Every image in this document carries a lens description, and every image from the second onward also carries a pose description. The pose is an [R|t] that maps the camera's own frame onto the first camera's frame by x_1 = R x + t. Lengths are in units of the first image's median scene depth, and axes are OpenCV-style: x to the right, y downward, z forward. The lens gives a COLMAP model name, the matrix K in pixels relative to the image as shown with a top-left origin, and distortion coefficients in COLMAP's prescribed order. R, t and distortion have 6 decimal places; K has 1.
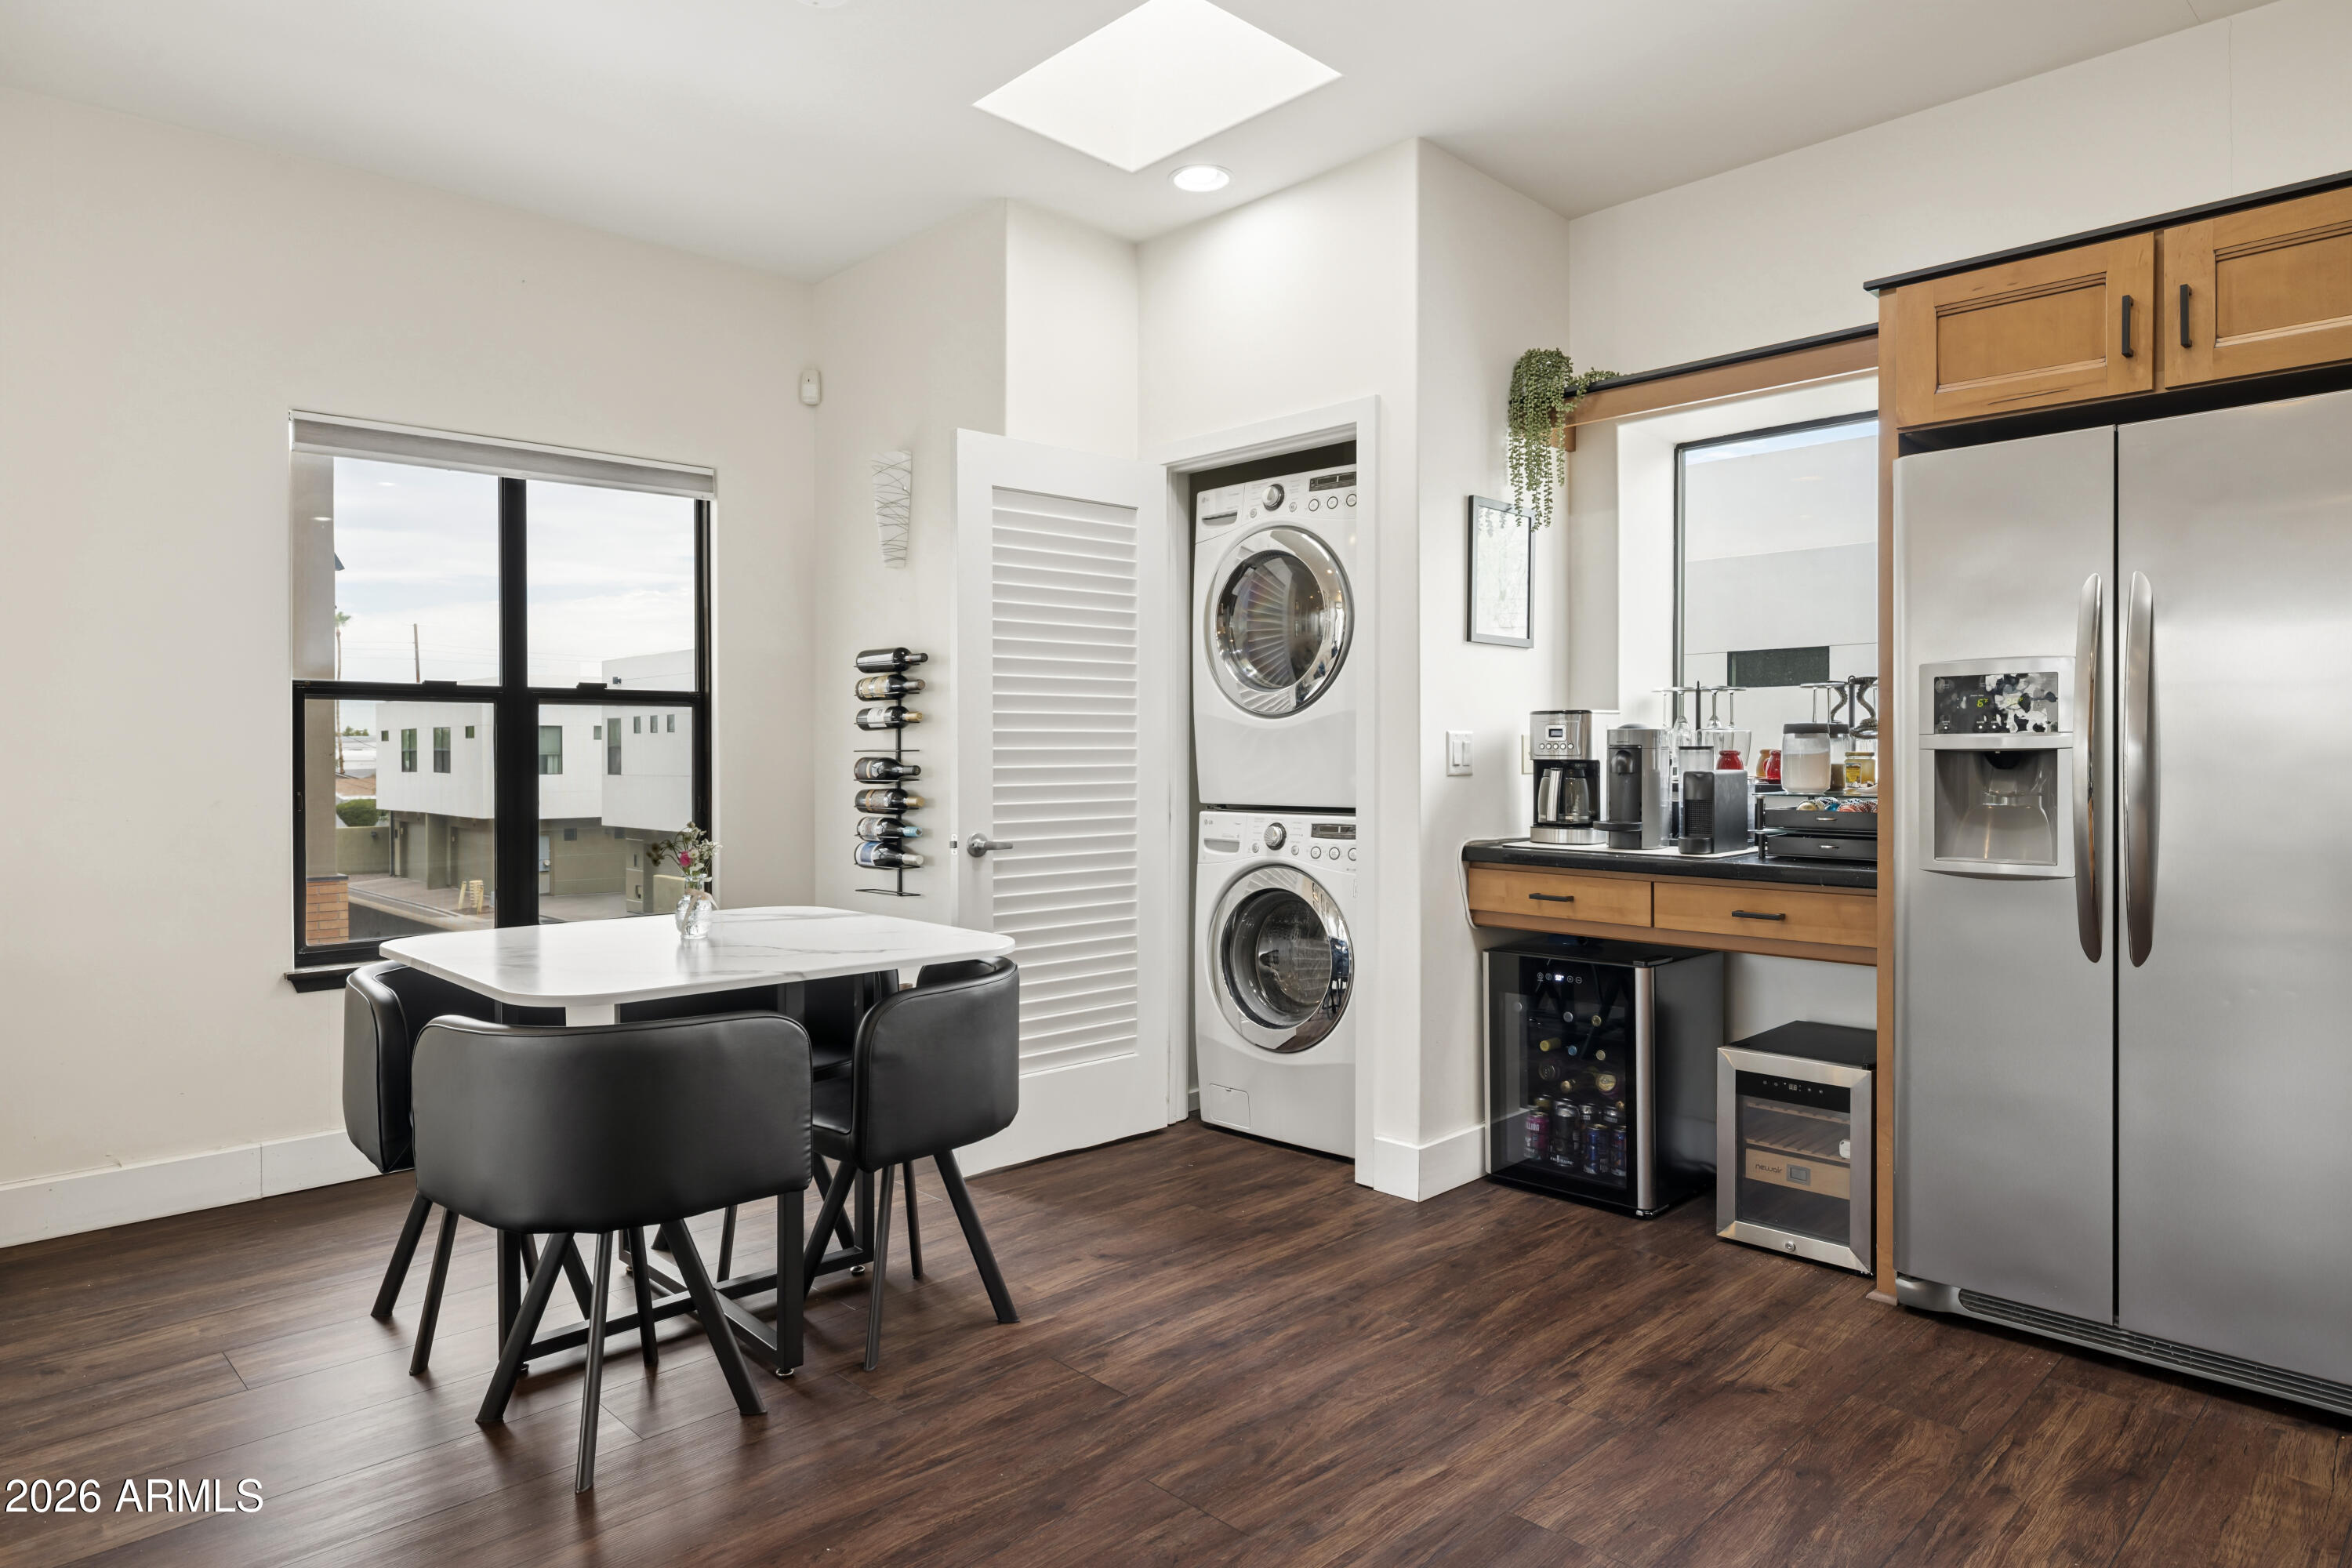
lens RADIAL K [[1381.8, 0, 1181.8], [0, 1381.8, 770.3], [0, 0, 1]] dist [0.000755, -0.001507]
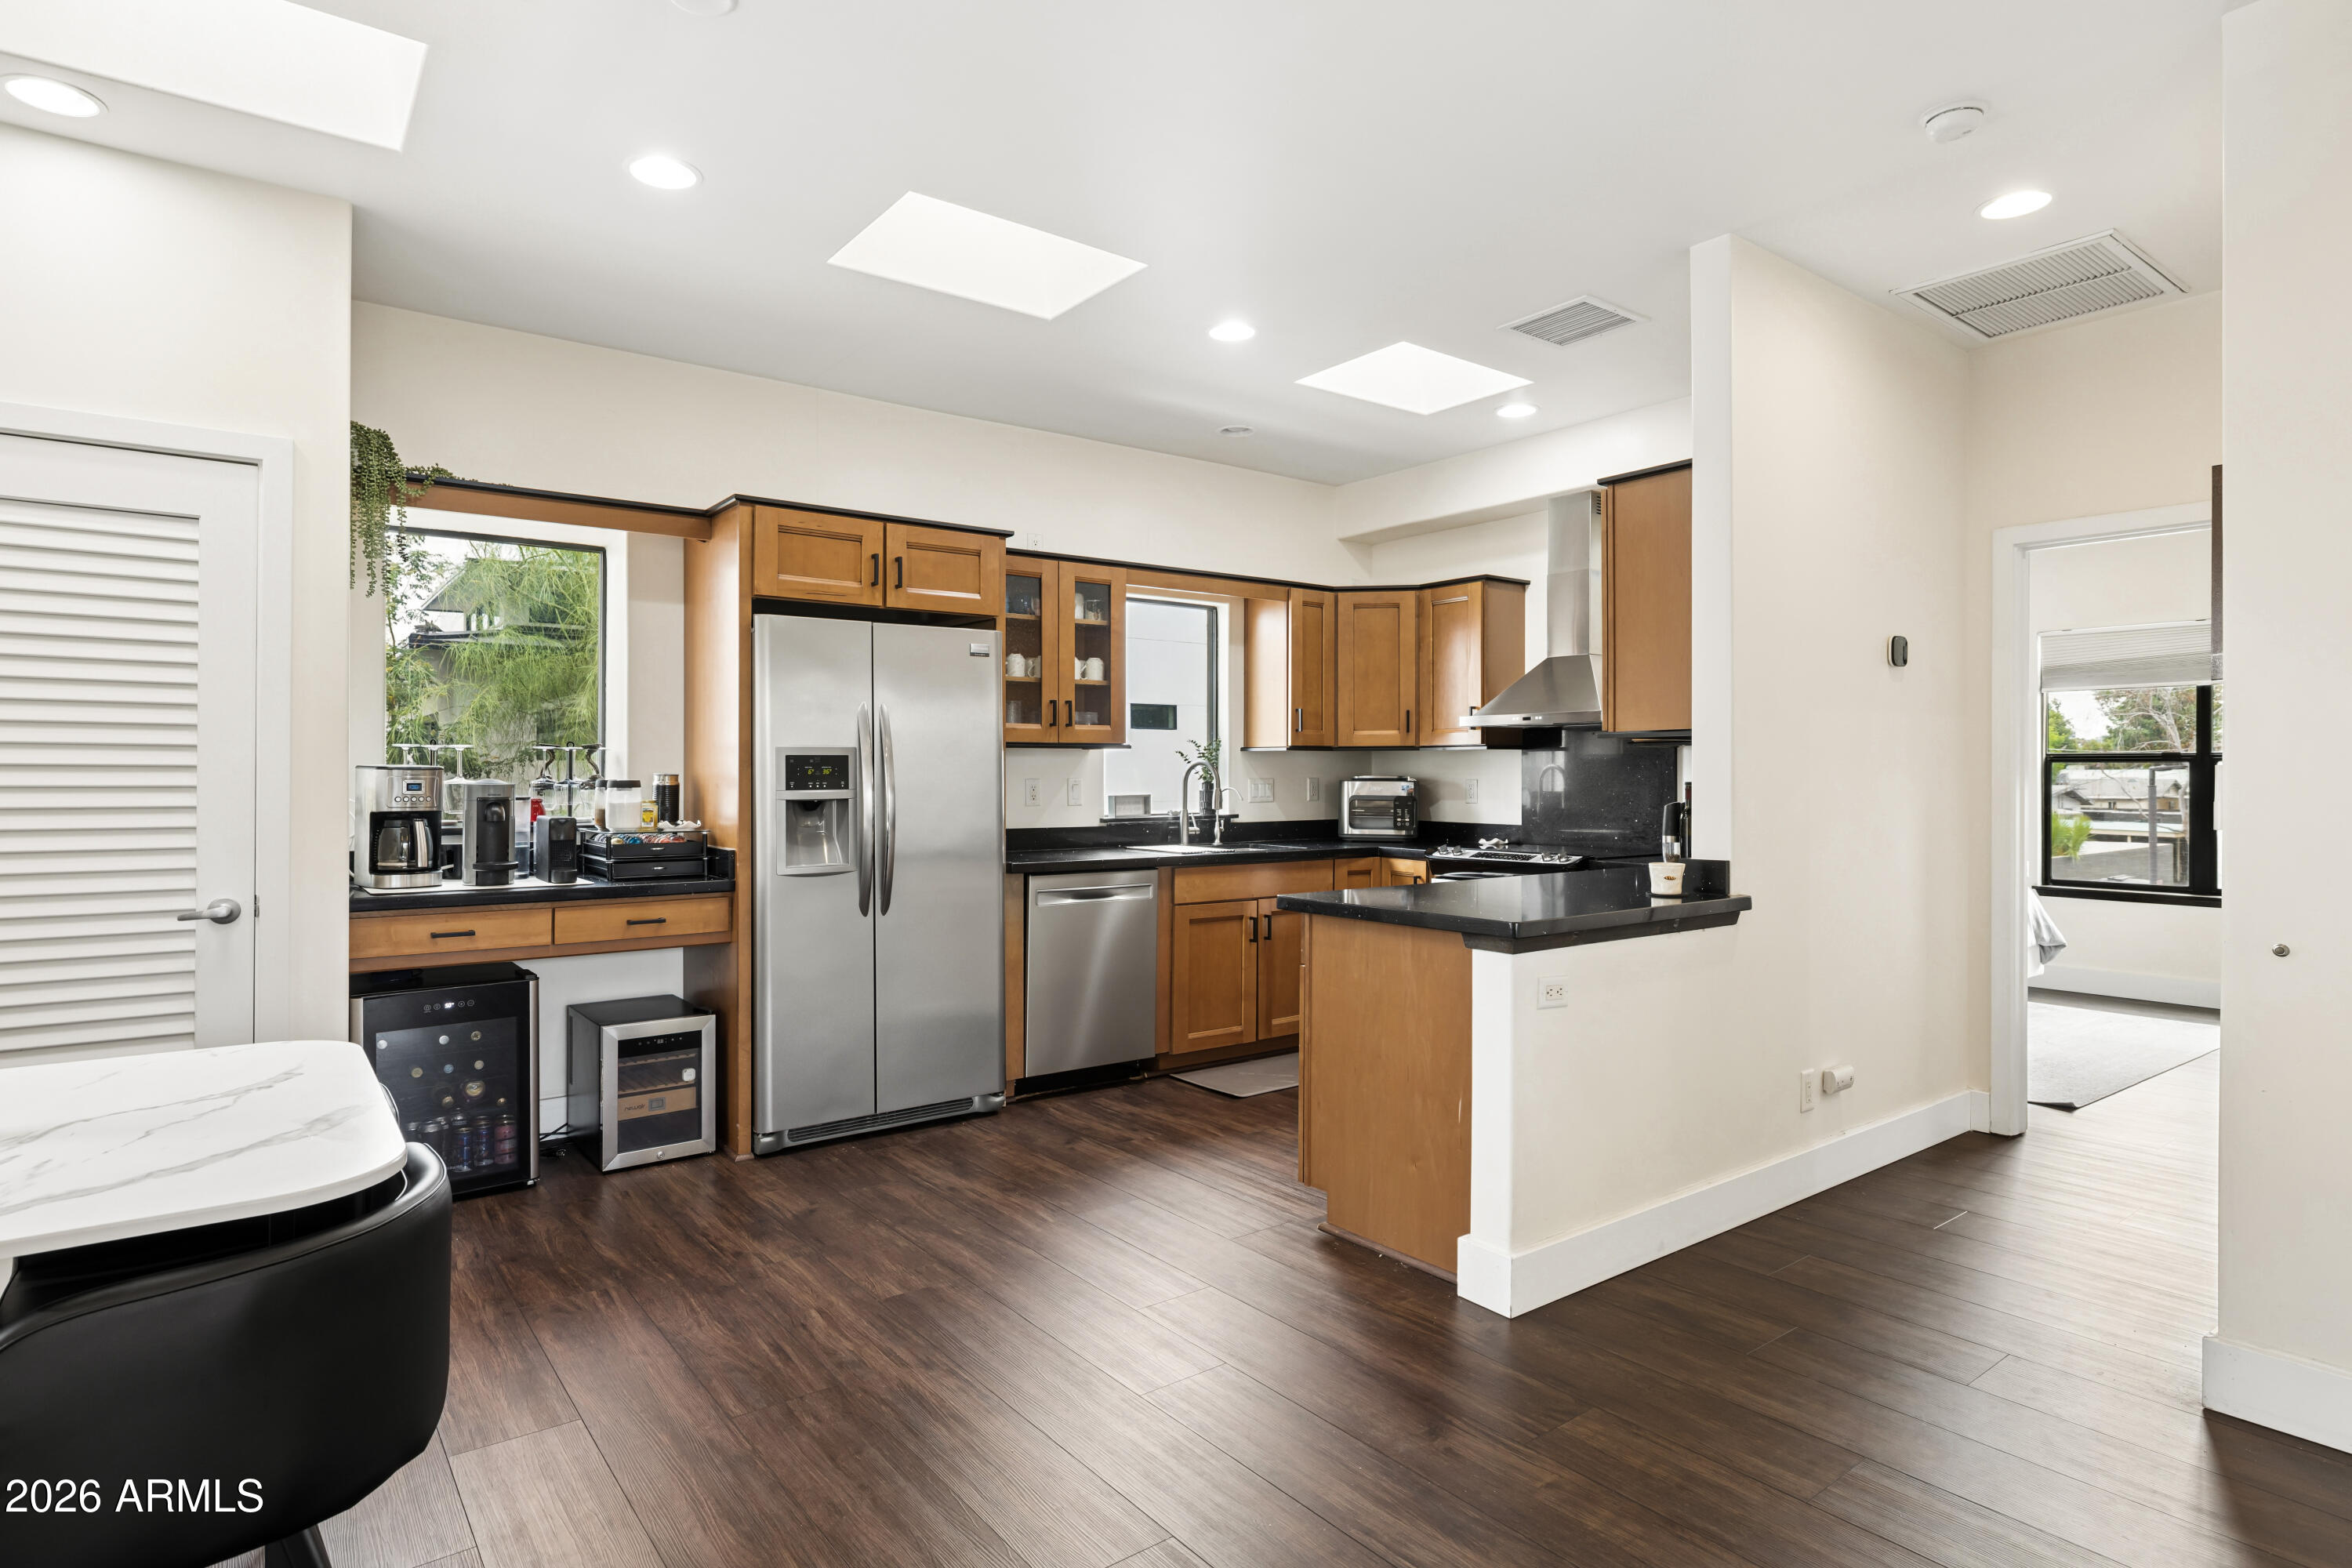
lens RADIAL K [[1230.9, 0, 1172.1], [0, 1230.9, 769.1], [0, 0, 1]] dist [-0.011172, 0.003014]
pose [[0.123037, 0.004496, 0.992392, -0.754092], [0.012951, 0.999897, -0.006135, -0.032903], [-0.992318, 0.013608, 0.122966, 0.340718]]
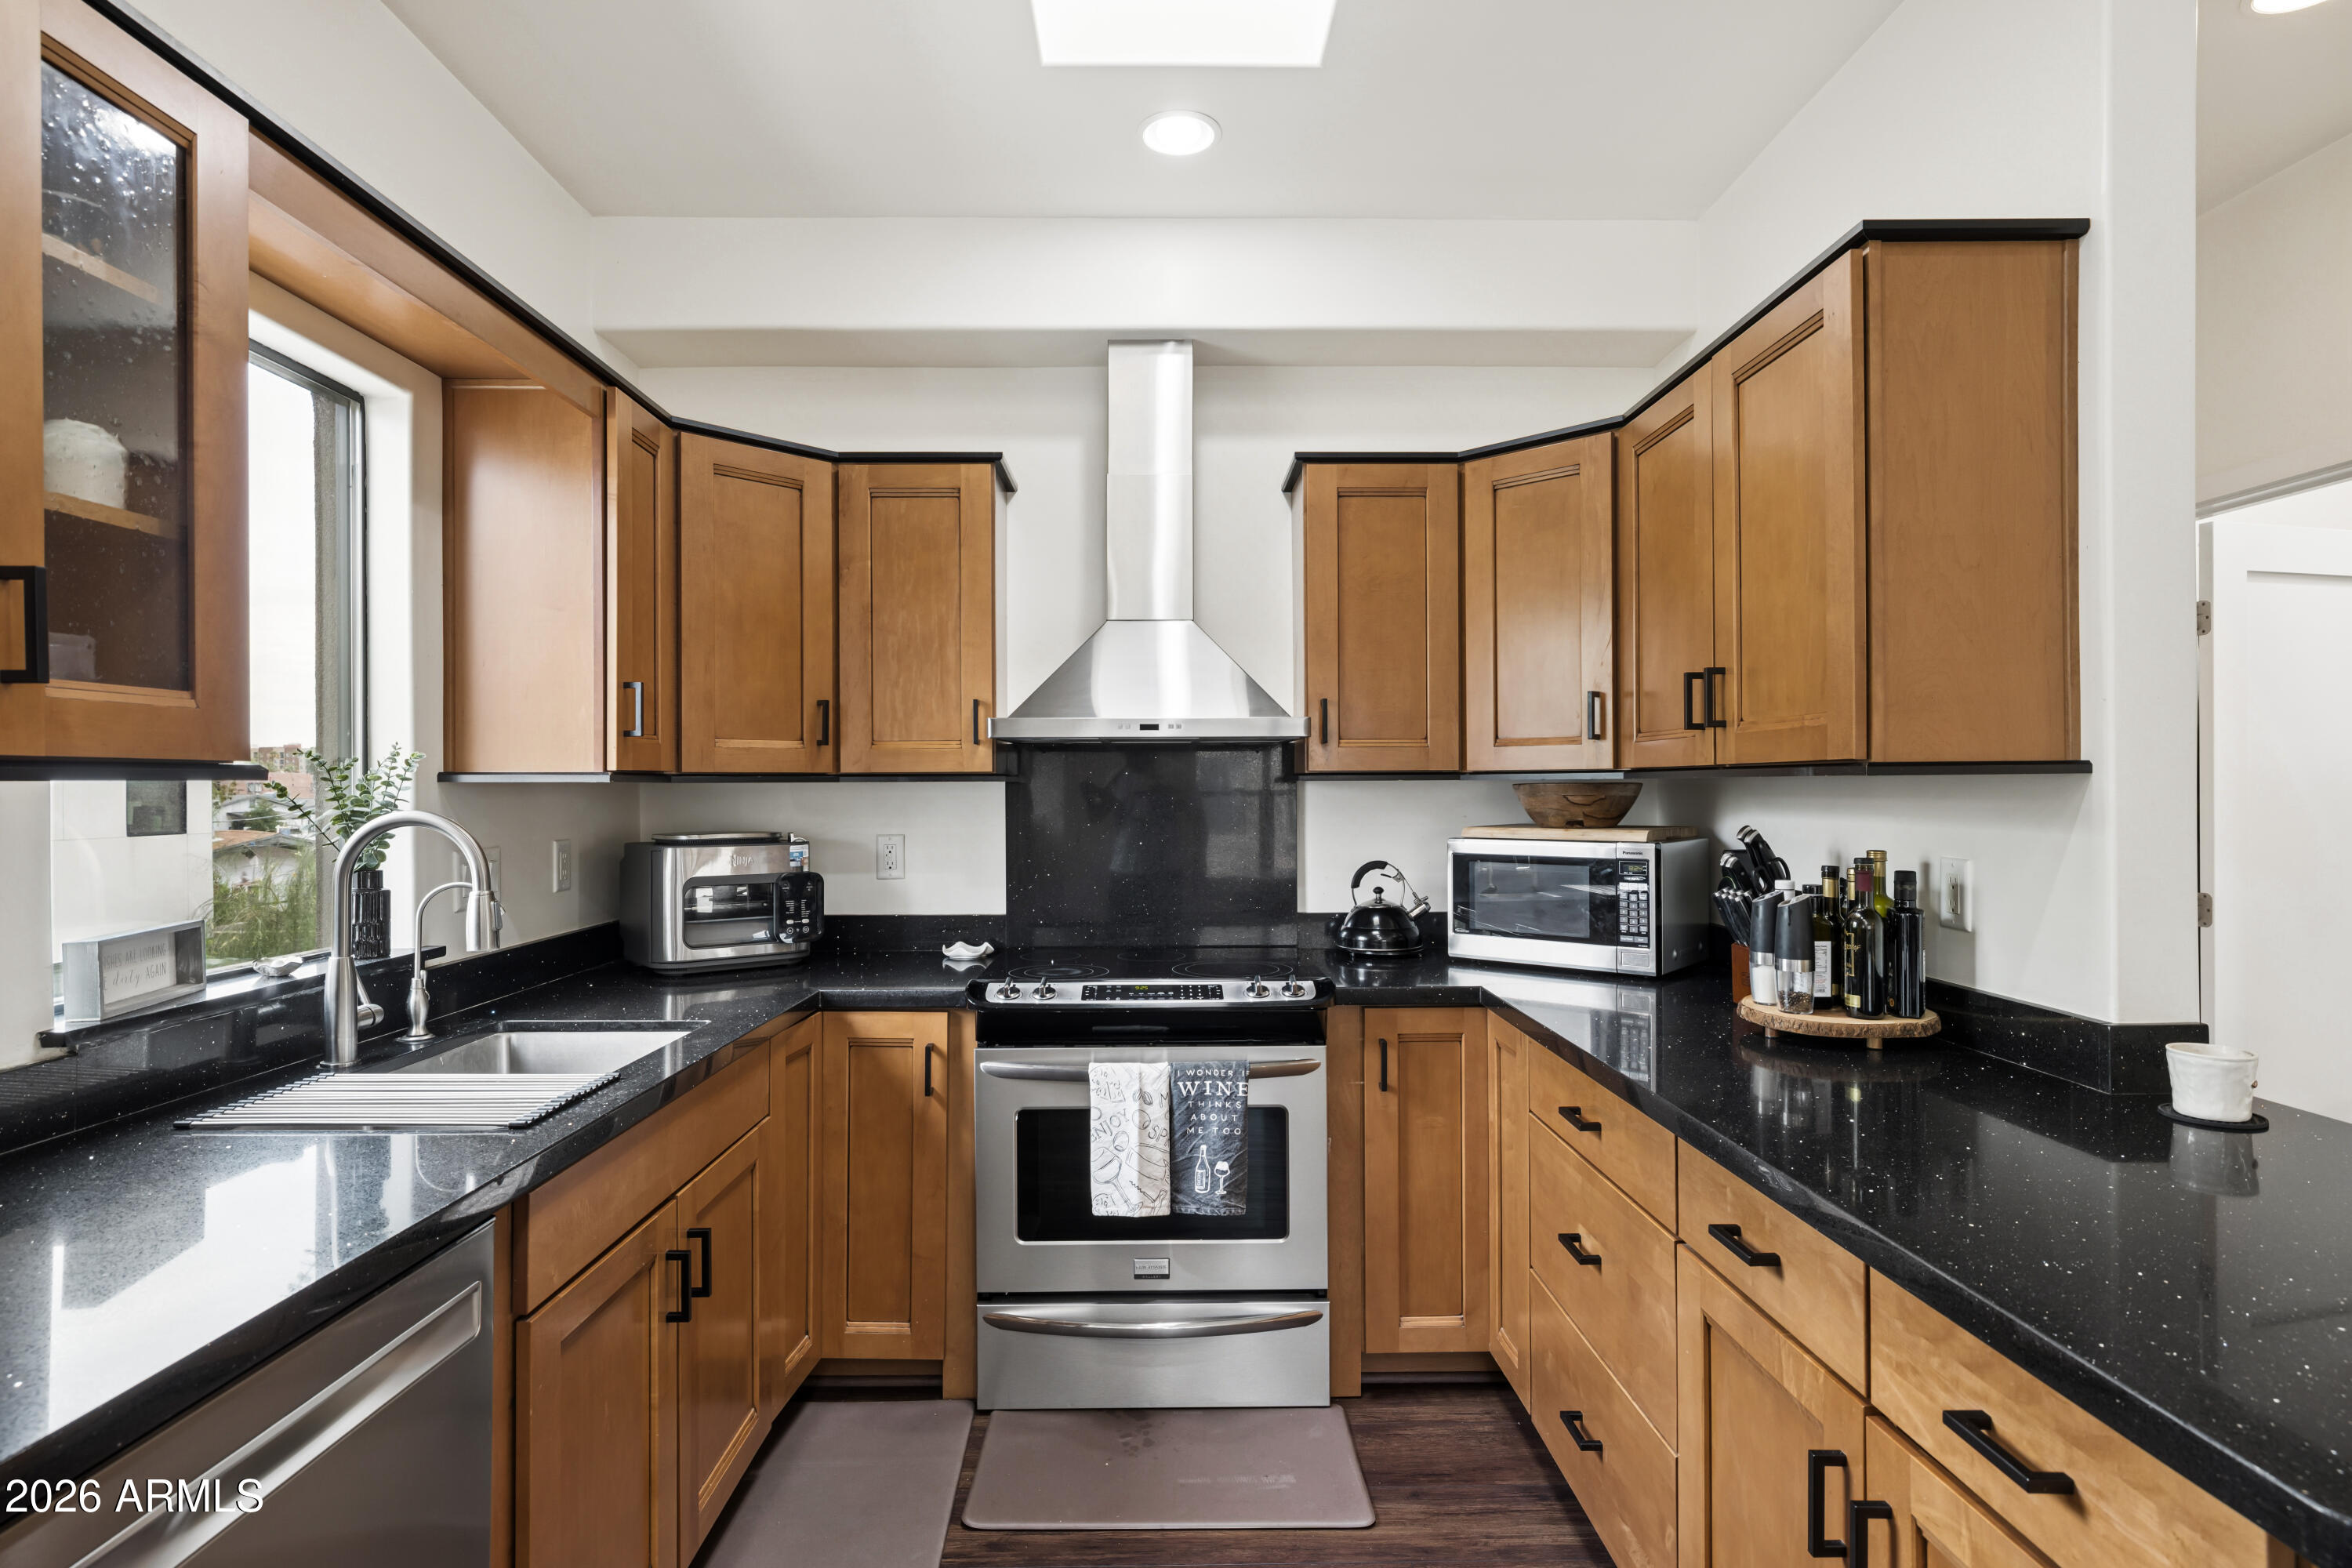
lens RADIAL K [[1230.9, 0, 1182.5], [0, 1230.9, 791.9], [0, 0, 1]] dist [-0.011172, 0.003014]
pose [[-0.721984, 0.002977, 0.691904, 0.354500], [0.014082, 0.999847, 0.010393, -0.067870], [-0.691767, 0.017247, -0.721915, 0.708389]]
